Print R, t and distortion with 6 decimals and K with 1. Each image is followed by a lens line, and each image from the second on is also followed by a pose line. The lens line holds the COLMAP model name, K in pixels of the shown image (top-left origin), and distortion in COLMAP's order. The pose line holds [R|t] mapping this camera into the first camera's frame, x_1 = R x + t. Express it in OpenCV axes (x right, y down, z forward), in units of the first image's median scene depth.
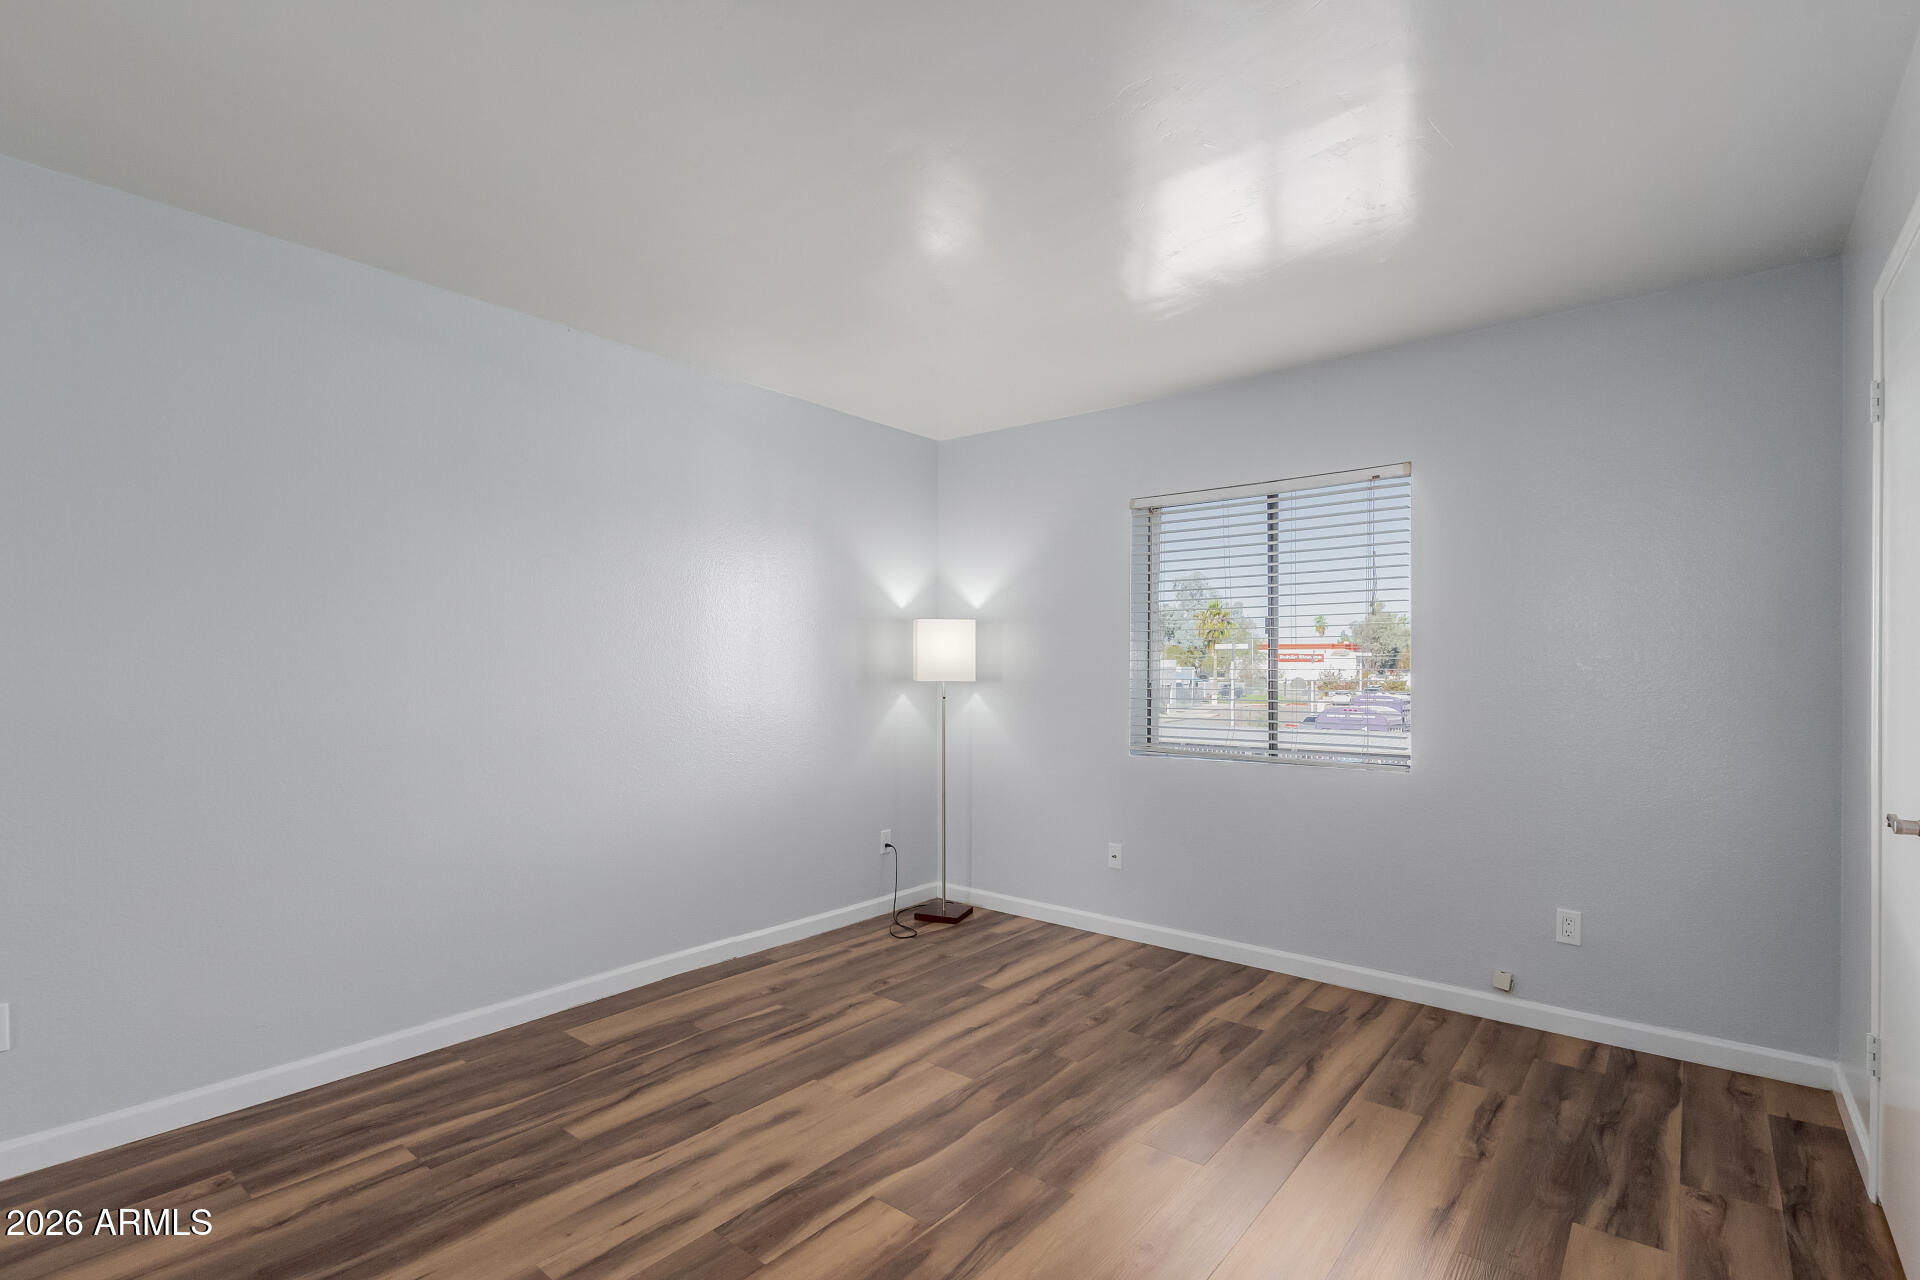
lens RADIAL K [[894.0, 0, 963.2], [0, 894.0, 662.0], [0, 0, 1]] dist [0.014774, -0.008235]
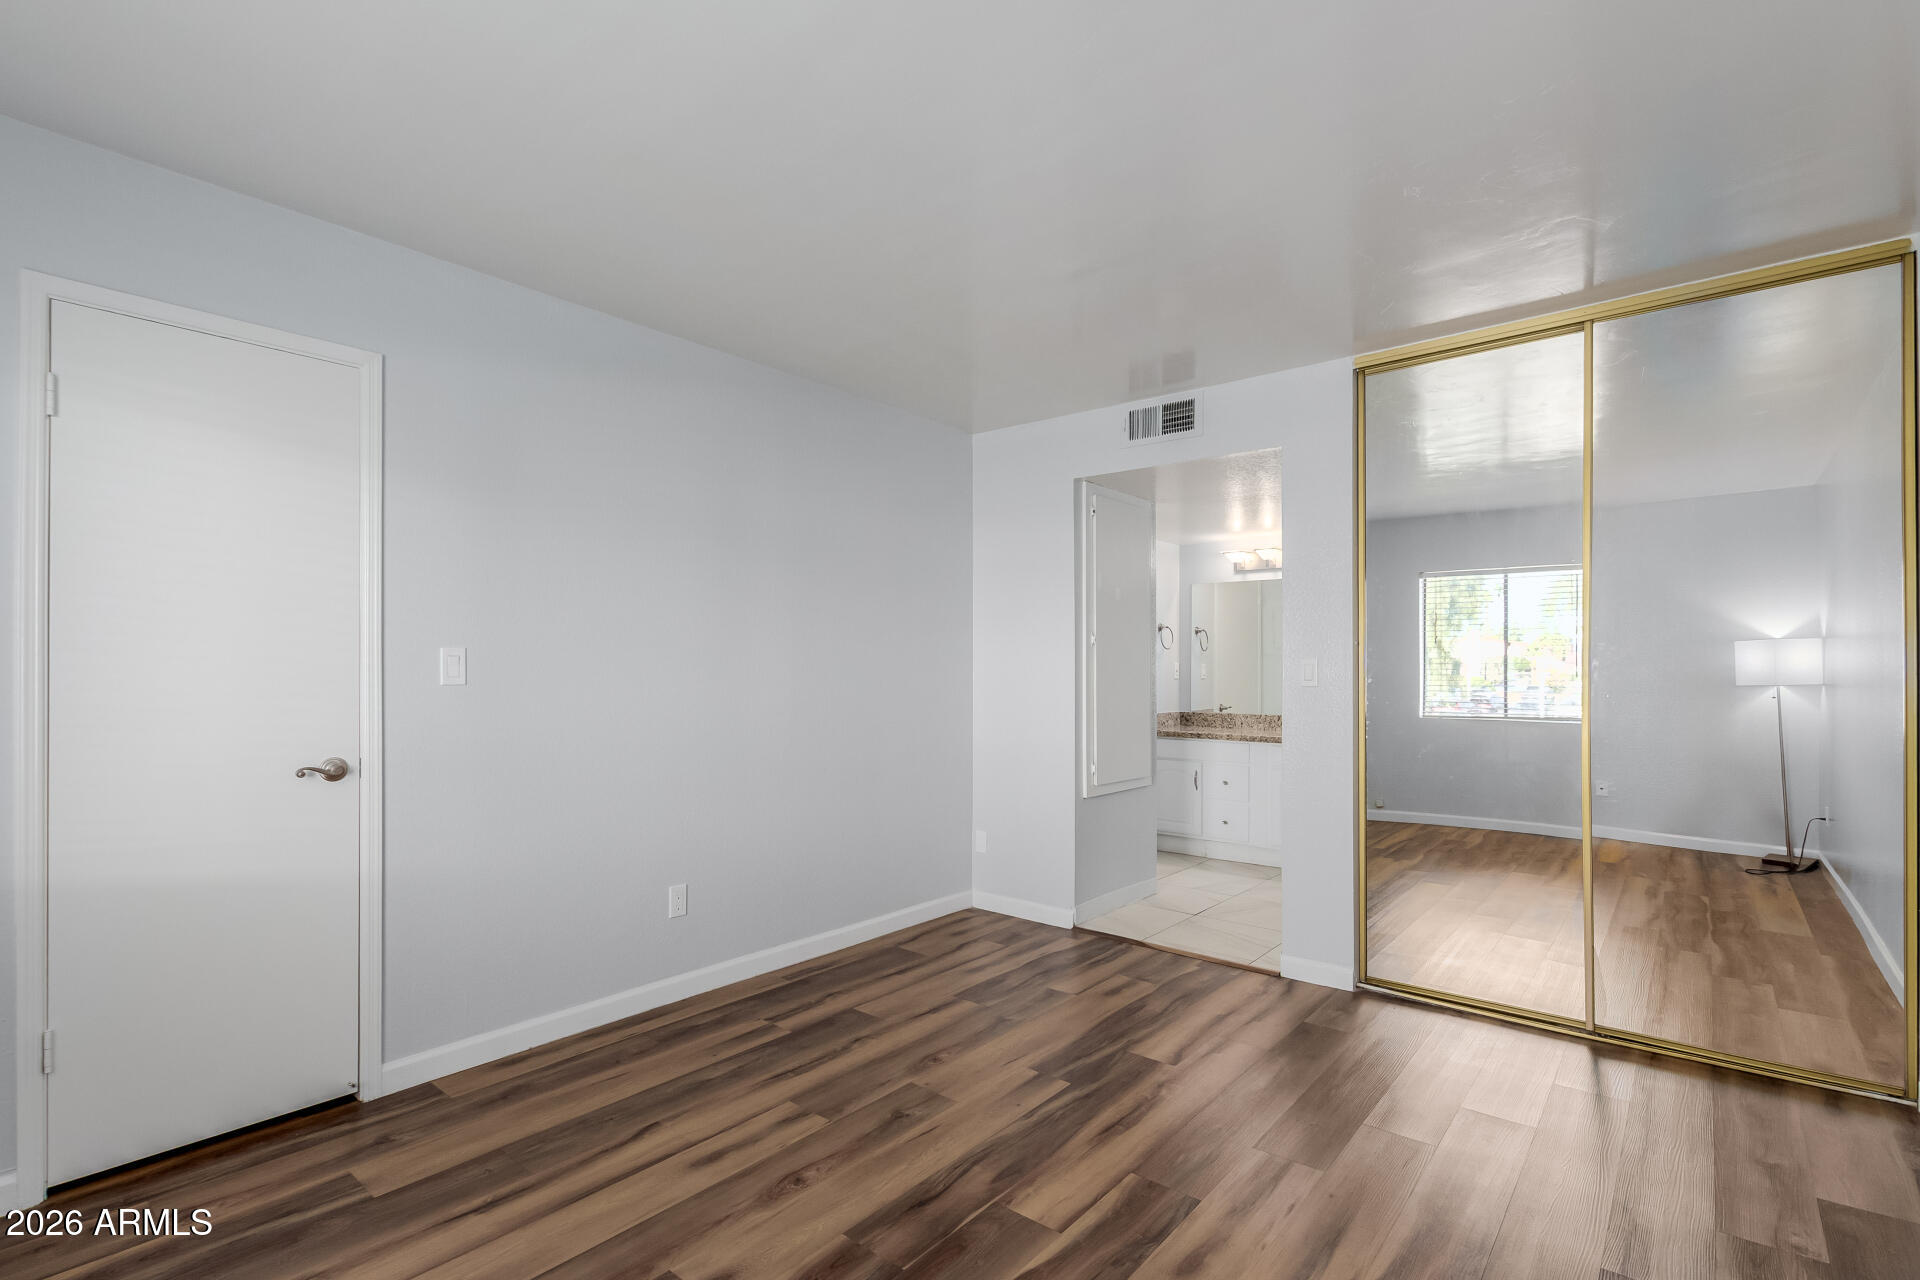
lens RADIAL K [[894.0, 0, 963.2], [0, 894.0, 662.0], [0, 0, 1]] dist [0.014774, -0.008235]
pose [[-0.999883, -0.003208, 0.014931, -0.007819], [-0.003406, 0.999907, -0.013223, 0.010757], [-0.014887, -0.013272, -0.999801, 1.179811]]
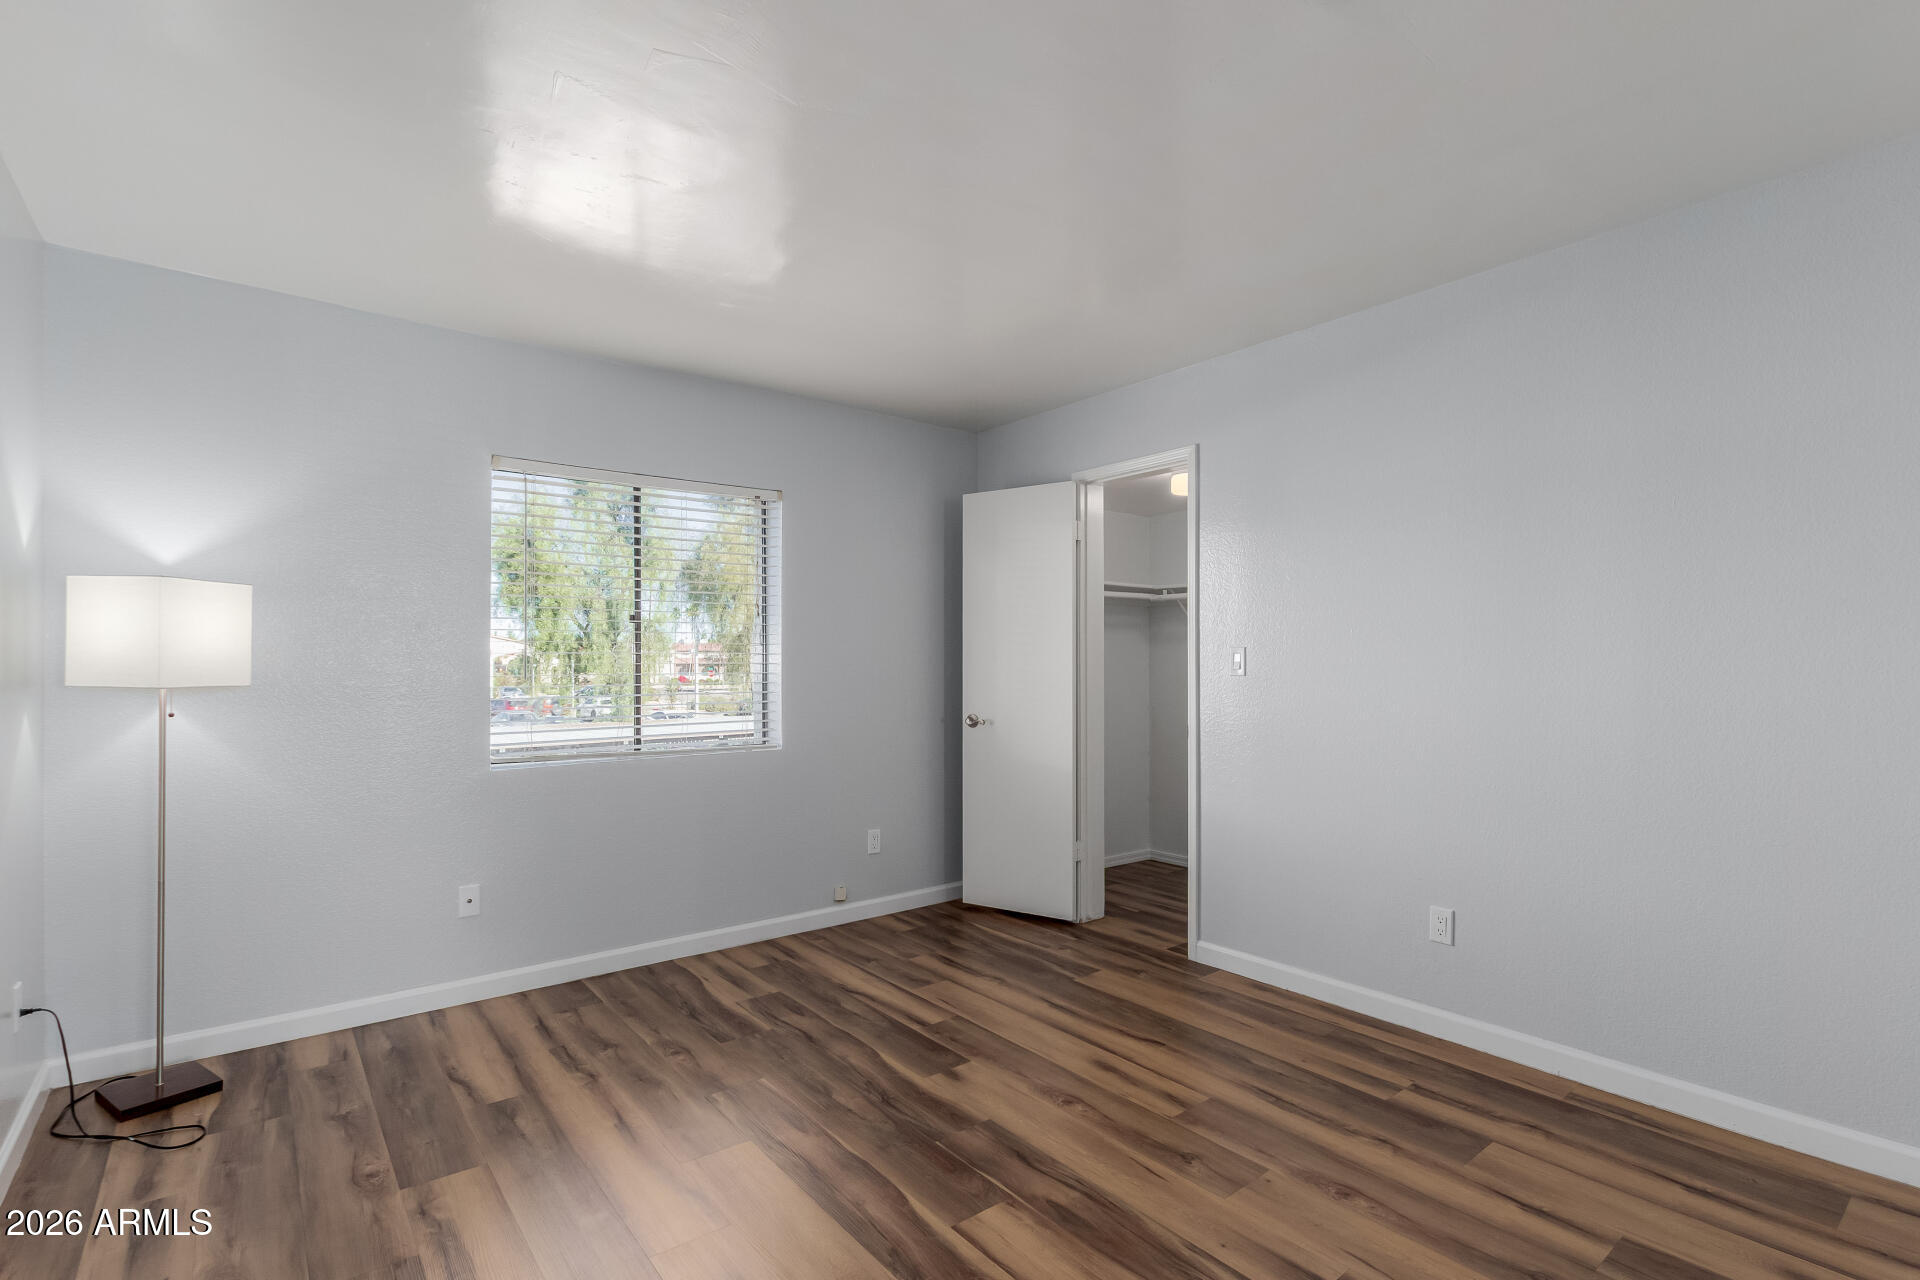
lens RADIAL K [[894.0, 0, 963.2], [0, 894.0, 662.0], [0, 0, 1]] dist [0.014774, -0.008235]
pose [[0.221814, 0.001052, 0.975088, -0.609044], [-0.000300, 0.999999, -0.001011, 0.007911], [-0.975089, -0.000069, 0.221814, 0.478584]]
